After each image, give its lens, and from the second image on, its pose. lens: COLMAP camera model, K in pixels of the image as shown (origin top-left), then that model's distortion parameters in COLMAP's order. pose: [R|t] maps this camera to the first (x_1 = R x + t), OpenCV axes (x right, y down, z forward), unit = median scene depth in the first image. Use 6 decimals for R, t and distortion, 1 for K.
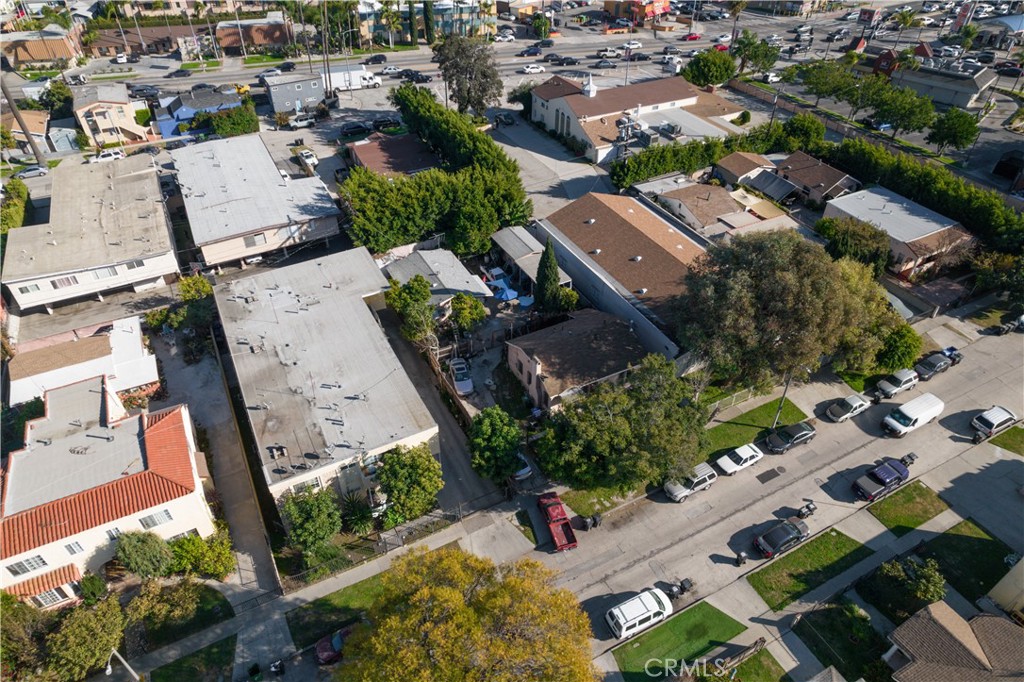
lens RADIAL K [[658.4, 0, 509.2], [0, 658.4, 343.6], [0, 0, 1]] dist [-0.088540, 0.082100]
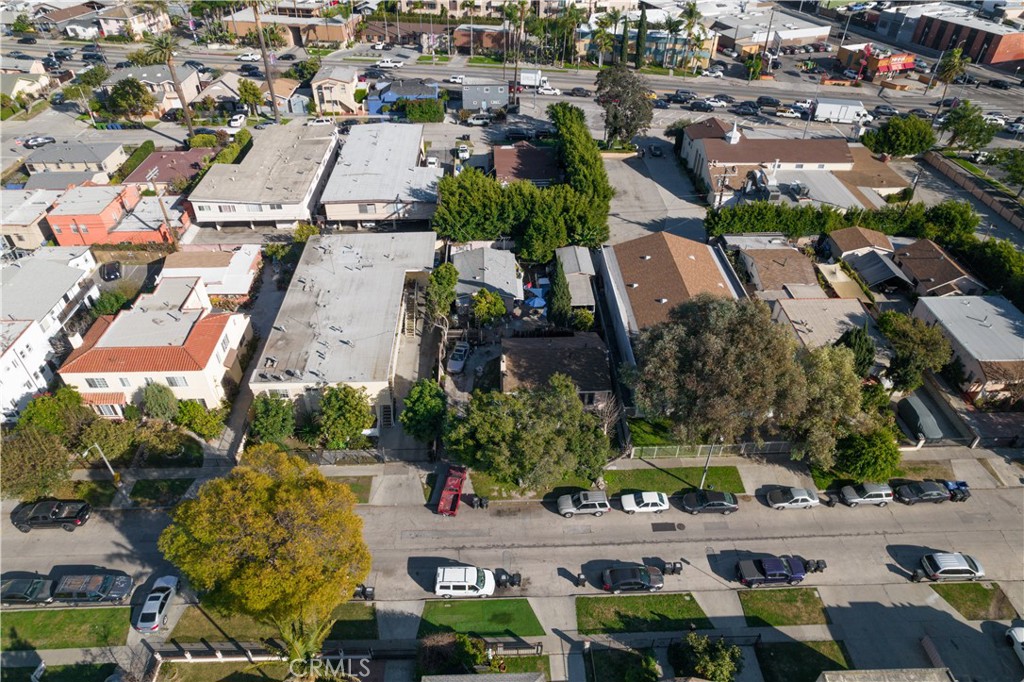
lens RADIAL K [[658.4, 0, 509.2], [0, 658.4, 343.6], [0, 0, 1]] dist [-0.088540, 0.082100]
pose [[0.902704, 0.272071, -0.333321, 0.273538], [-0.276959, 0.960288, 0.033766, -0.025780], [0.329271, 0.061836, 0.942208, -0.042259]]
